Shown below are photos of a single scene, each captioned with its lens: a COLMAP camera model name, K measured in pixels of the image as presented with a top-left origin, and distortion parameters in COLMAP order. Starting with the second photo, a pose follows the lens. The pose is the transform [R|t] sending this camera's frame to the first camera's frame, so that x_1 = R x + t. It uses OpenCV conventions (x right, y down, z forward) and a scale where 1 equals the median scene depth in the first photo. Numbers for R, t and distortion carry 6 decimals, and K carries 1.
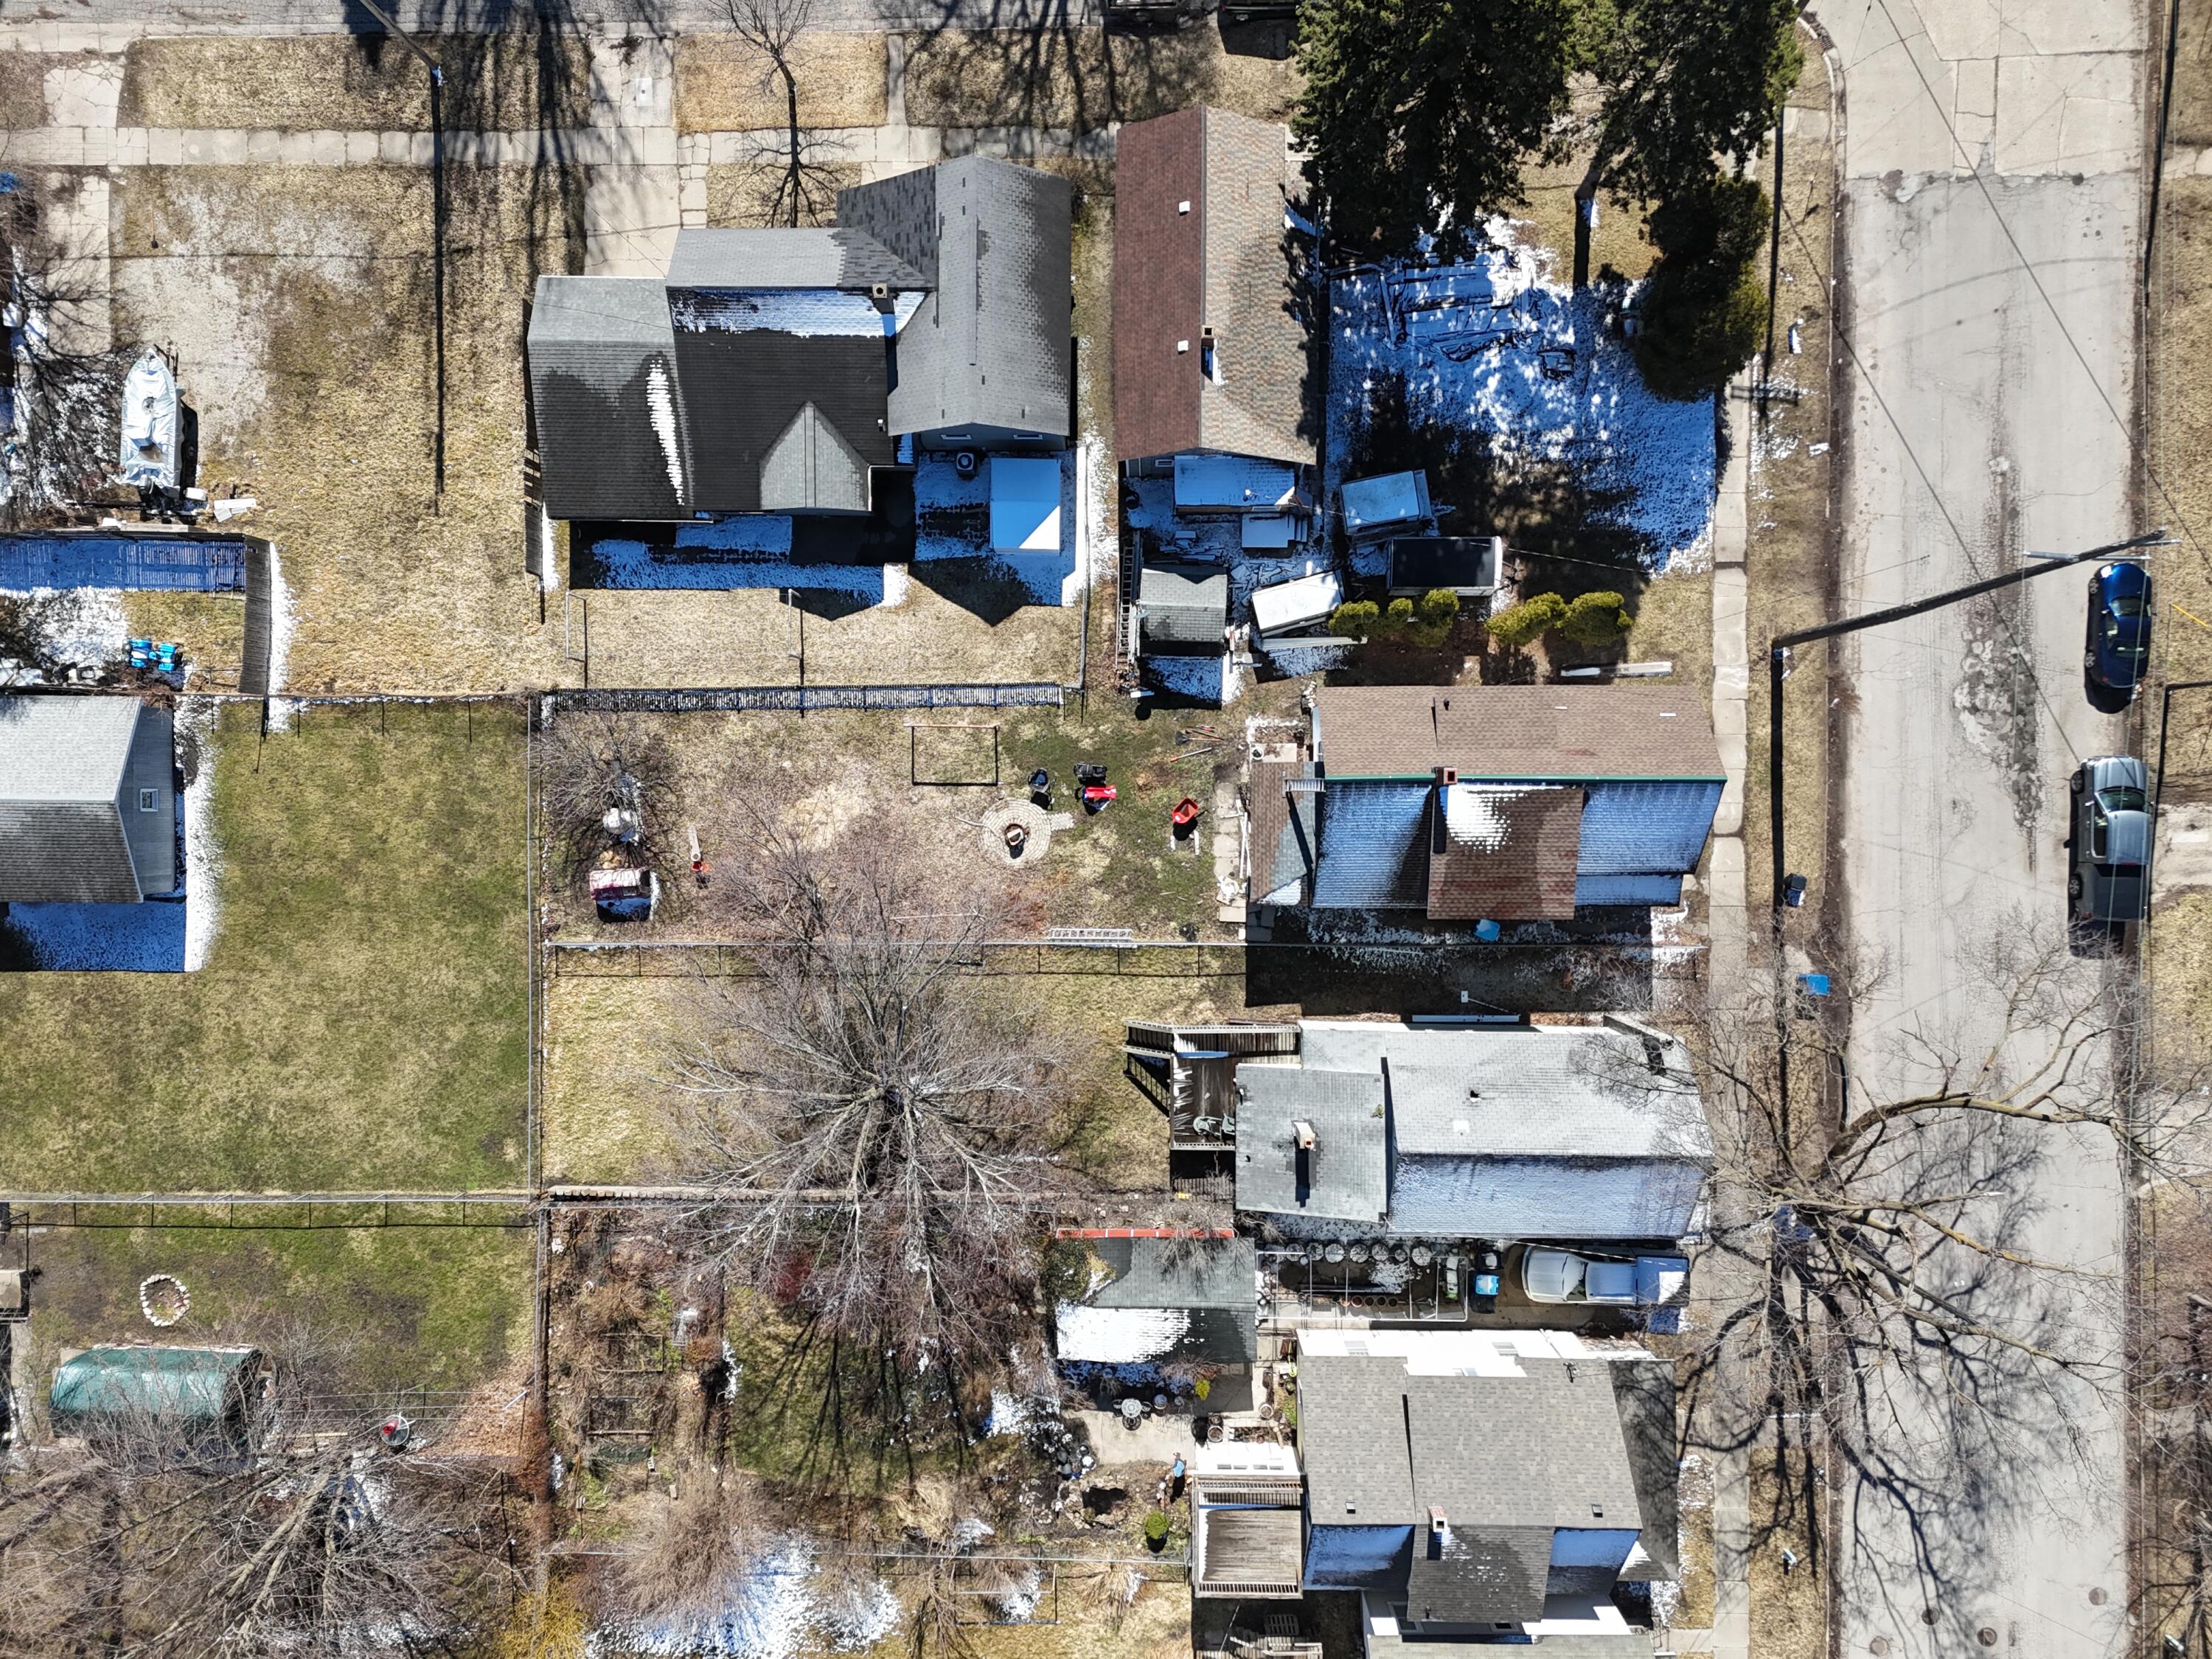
lens RADIAL K [[1596.2, 0, 1106.0], [0, 1596.2, 829.5], [0, 0, 1]] dist [0.087955, -0.092070]
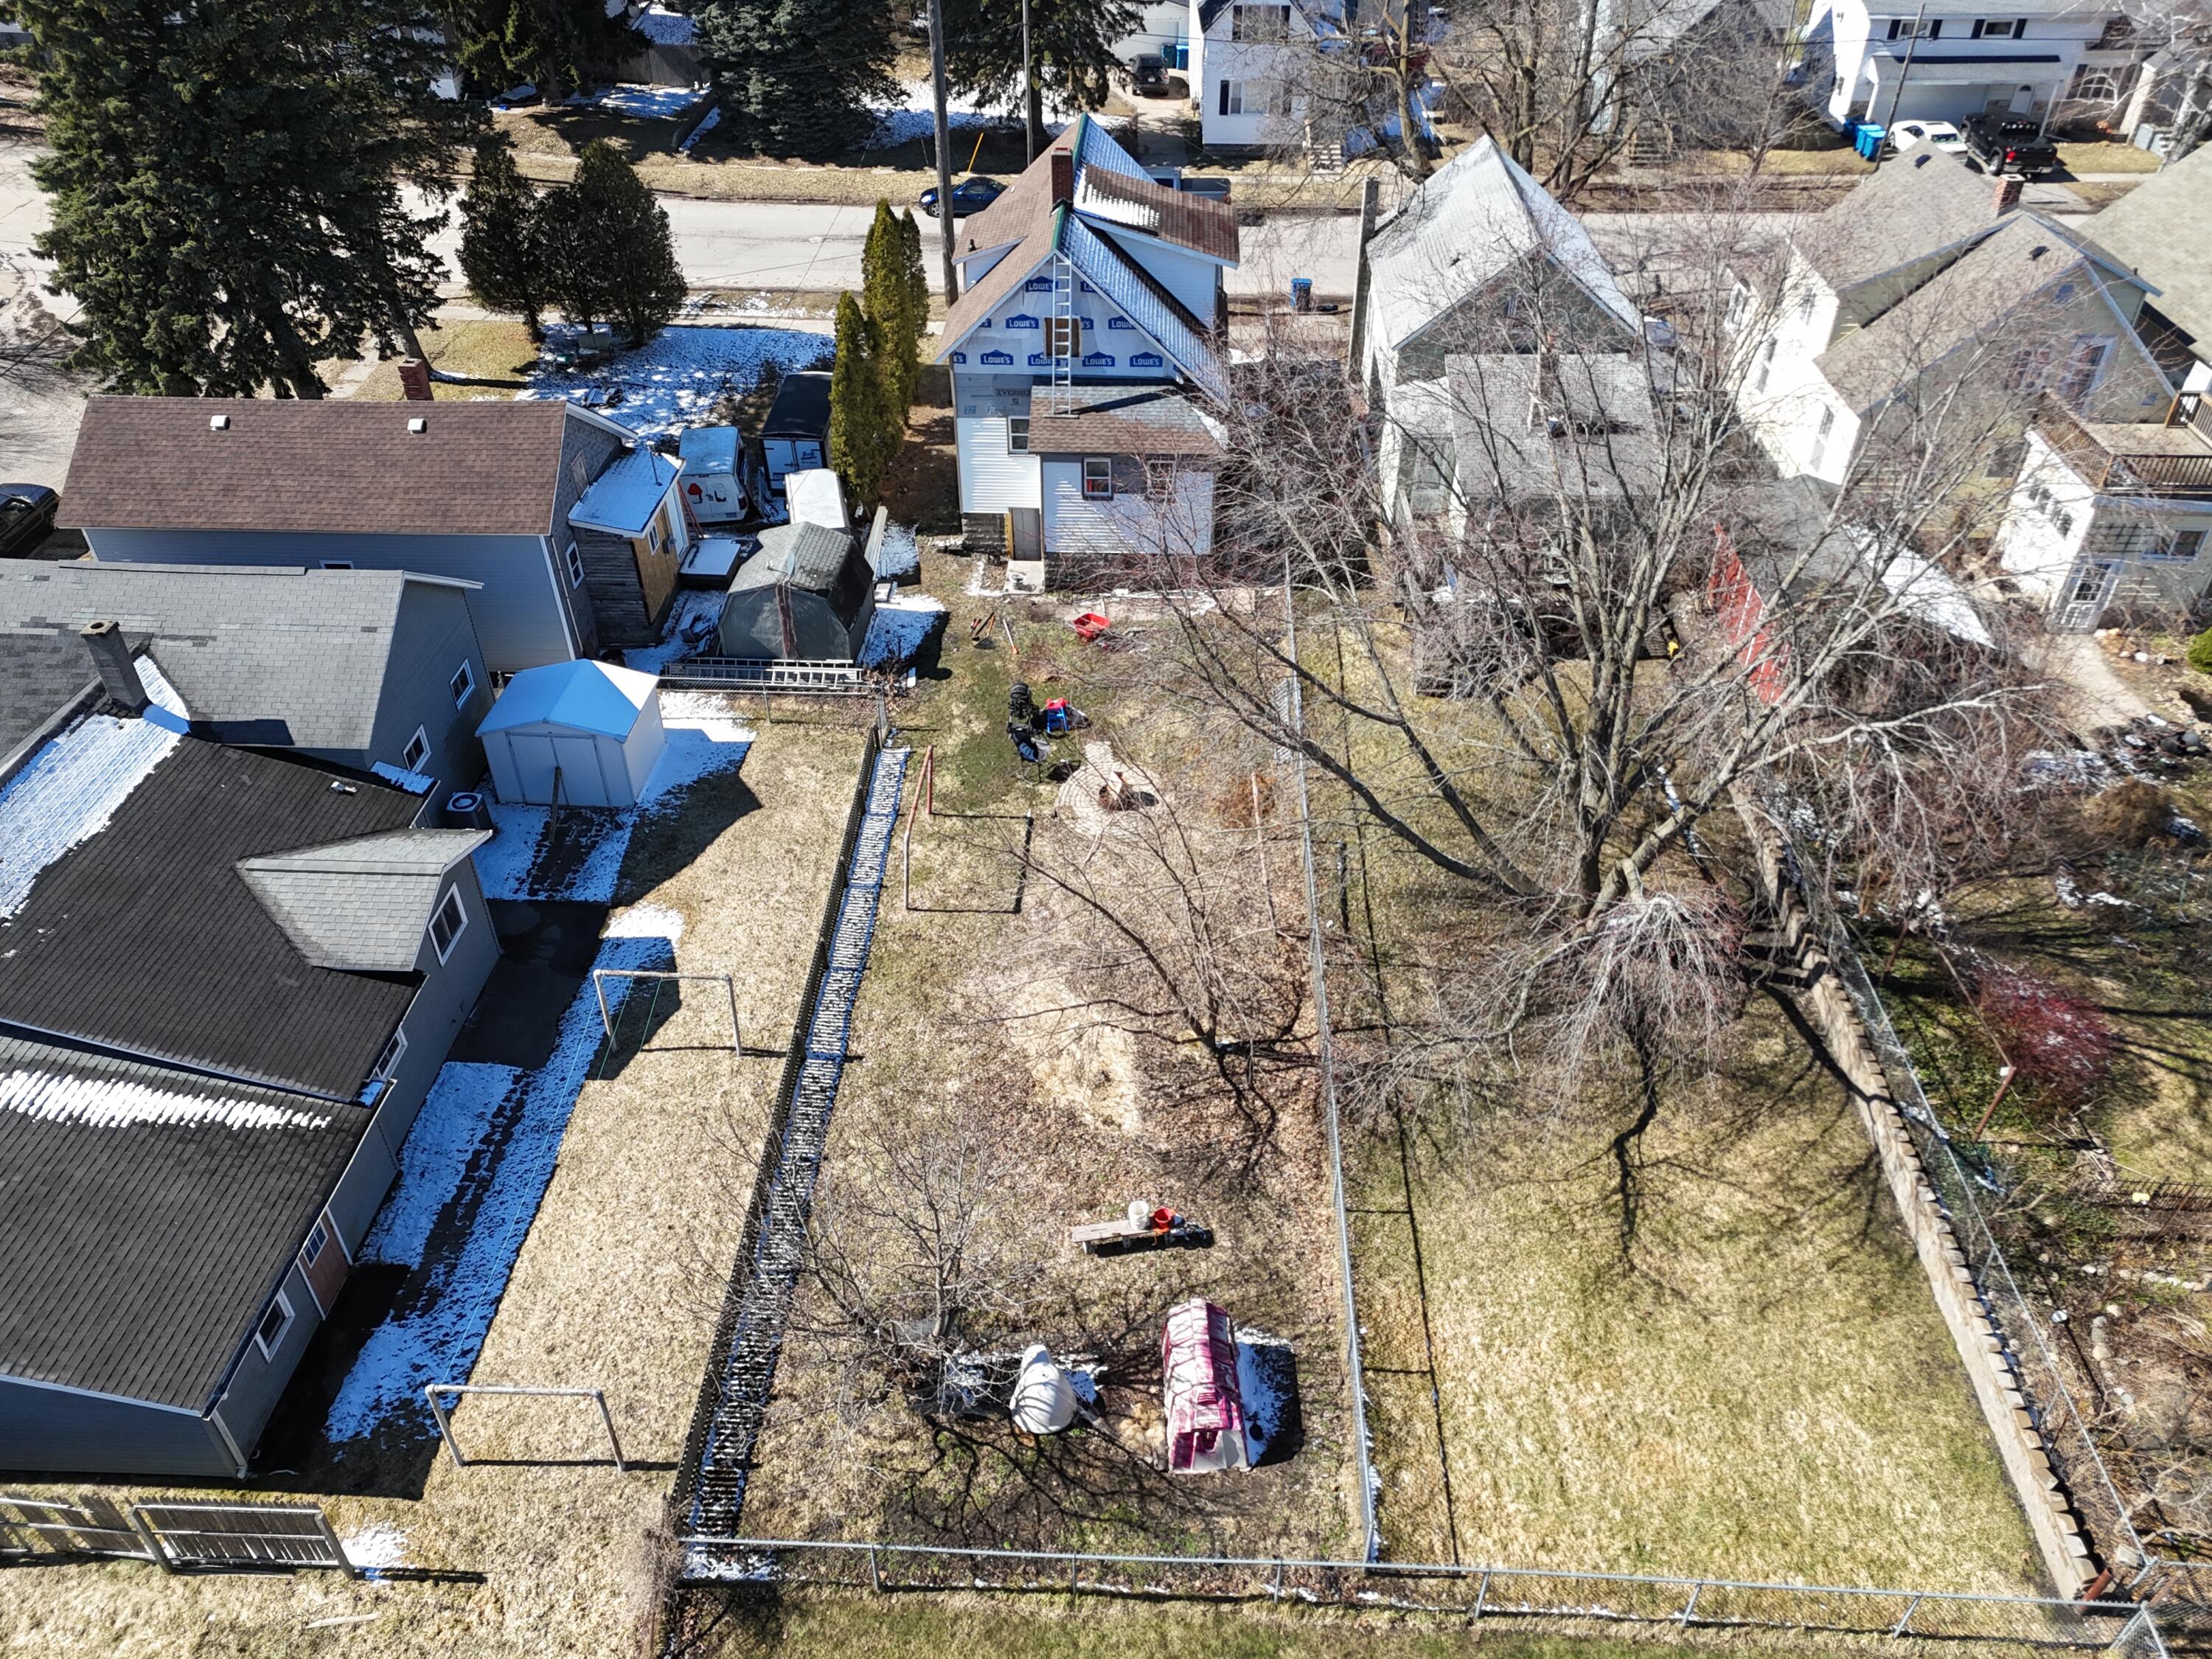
lens RADIAL K [[1596.2, 0, 1106.0], [0, 1596.2, 829.5], [0, 0, 1]] dist [0.087955, -0.092070]
pose [[0.046257, -0.598209, 0.800004, -0.538396], [0.998688, 0.010096, -0.050196, 0.028930], [0.021951, 0.801276, 0.597891, 0.655455]]
